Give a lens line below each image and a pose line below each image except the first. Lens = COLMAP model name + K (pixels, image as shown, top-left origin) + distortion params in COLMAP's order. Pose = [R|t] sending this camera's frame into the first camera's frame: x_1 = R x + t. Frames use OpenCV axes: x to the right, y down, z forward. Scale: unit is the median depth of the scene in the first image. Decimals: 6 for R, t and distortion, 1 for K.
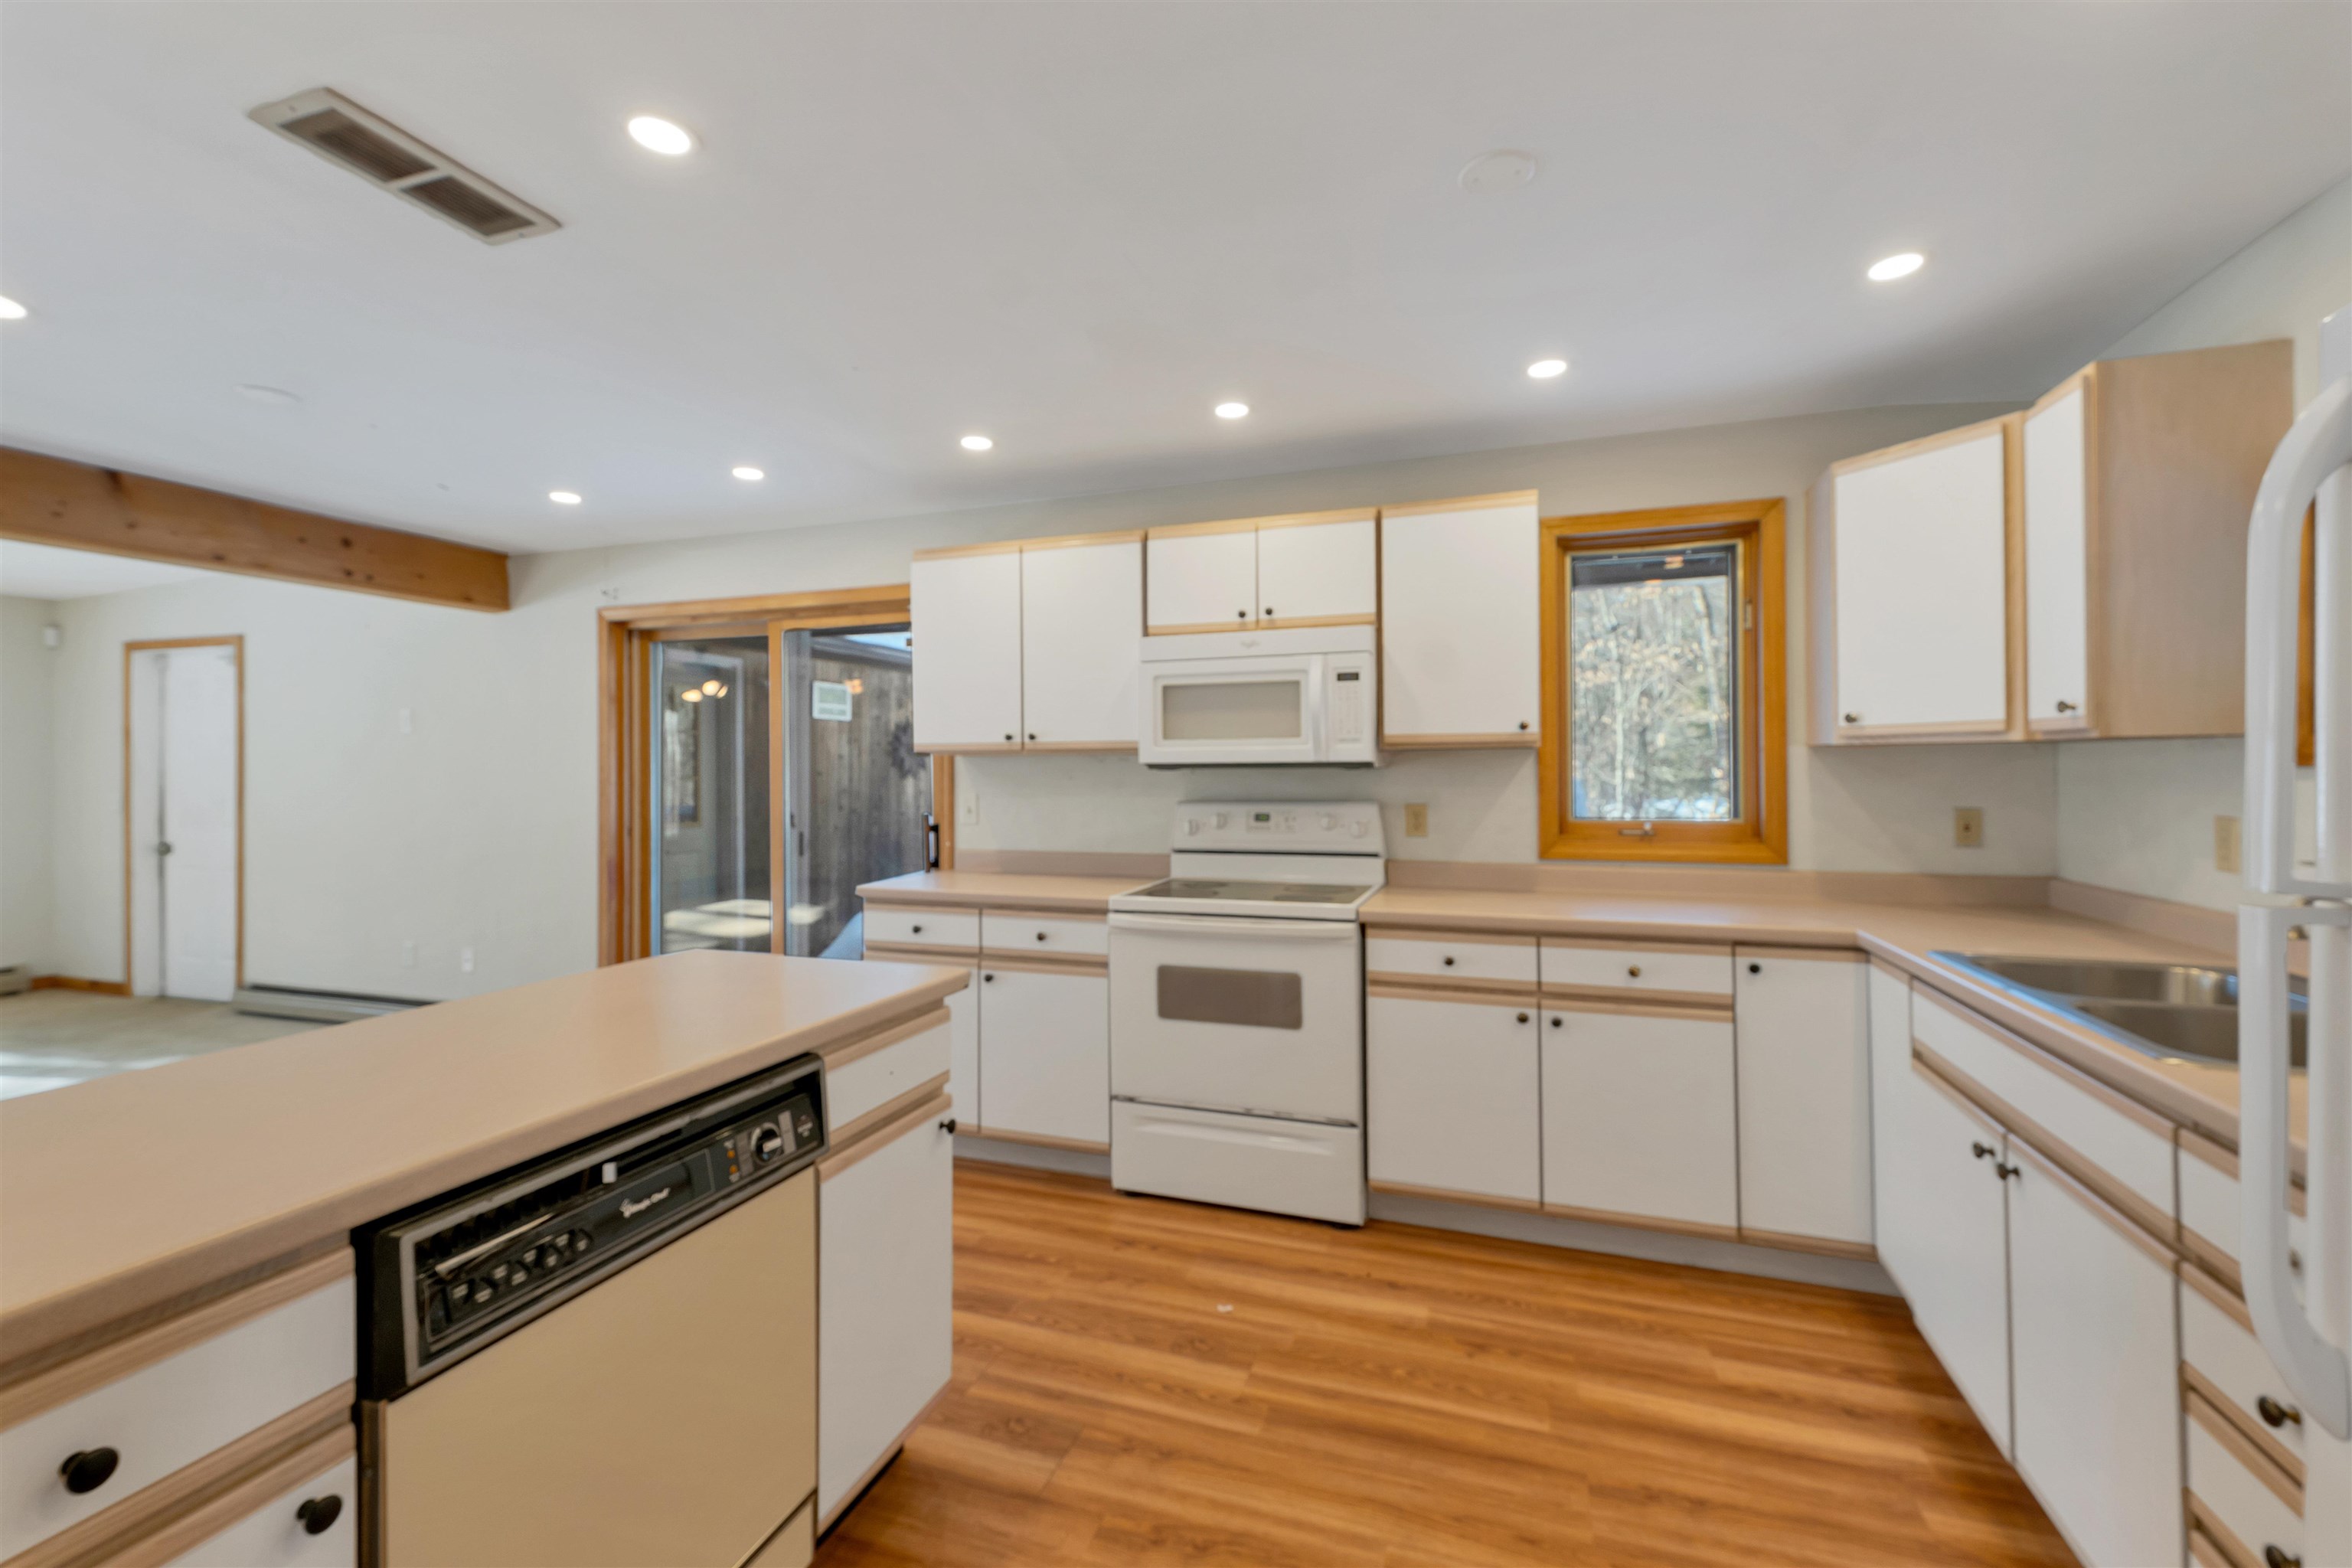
lens RADIAL K [[963.4, 0, 1187.2], [0, 963.4, 764.1], [0, 0, 1]] dist [0.001935, 0.000012]
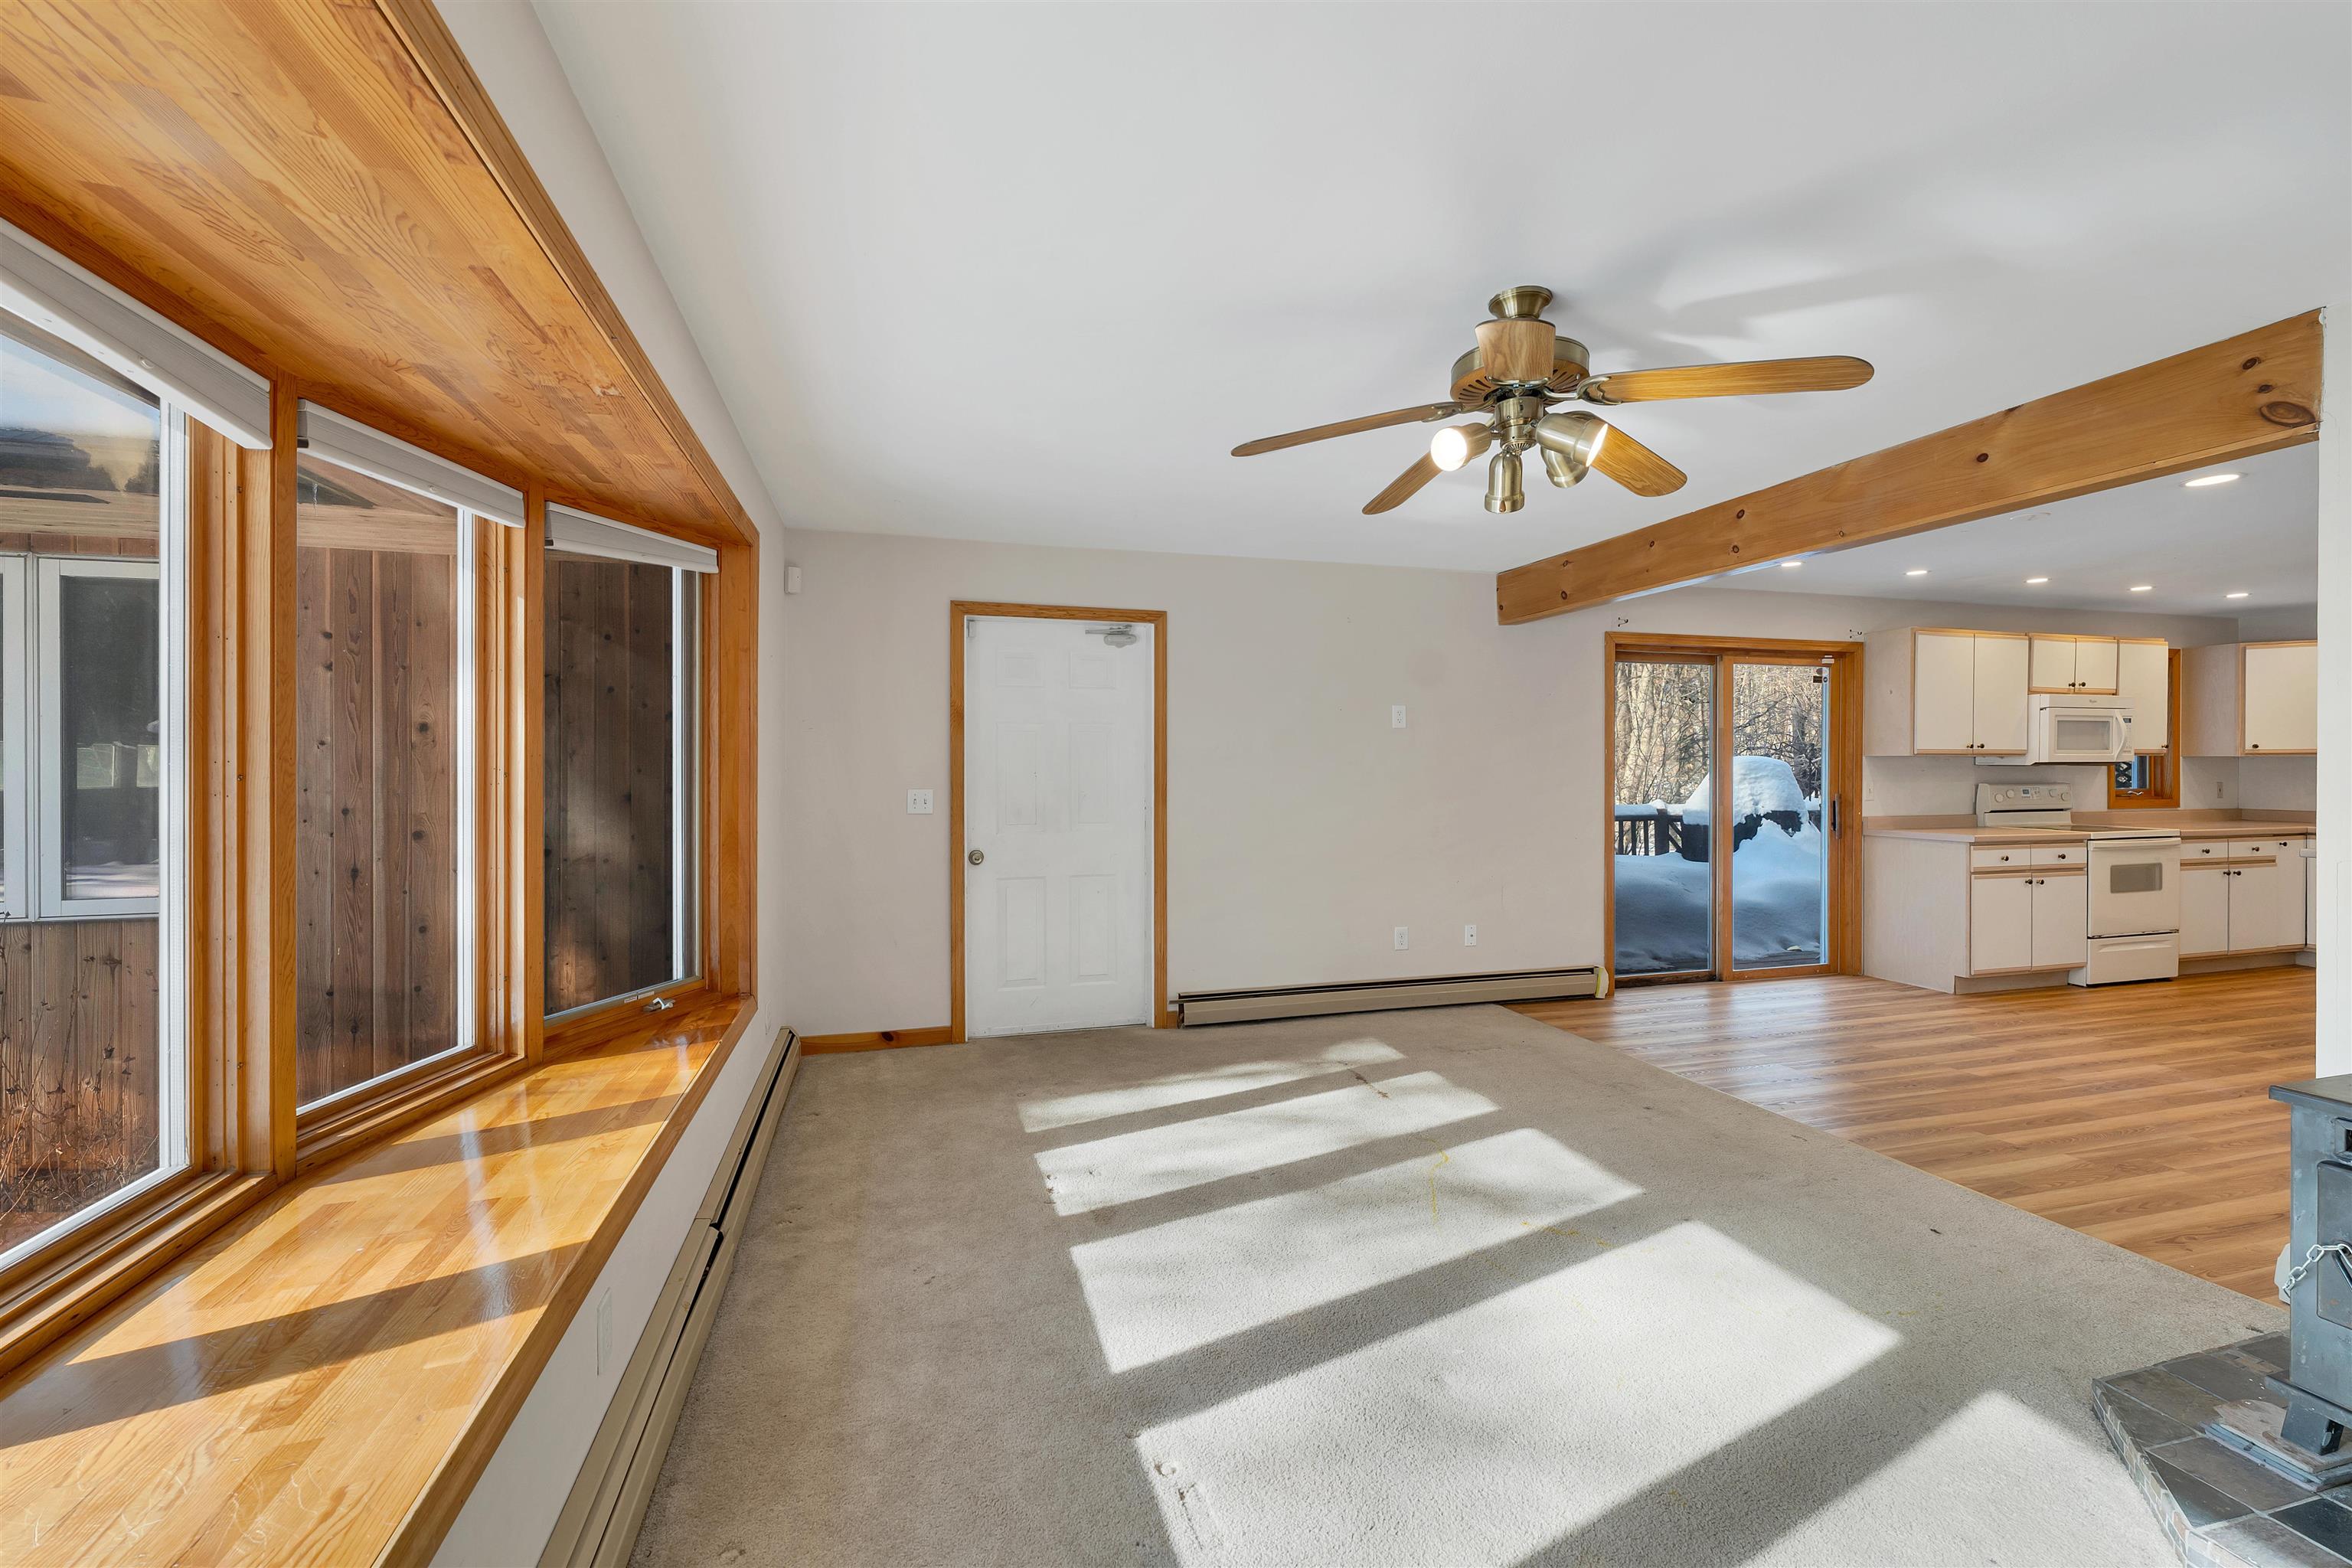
lens RADIAL K [[973.2, 0, 1171.8], [0, 973.2, 773.2], [0, 0, 1]] dist [-0.000146, 0.000011]
pose [[0.824692, -0.000471, 0.565582, -2.470562], [-0.006129, 0.999934, 0.009769, 0.012245], [-0.565549, -0.011523, 0.824634, 0.409398]]
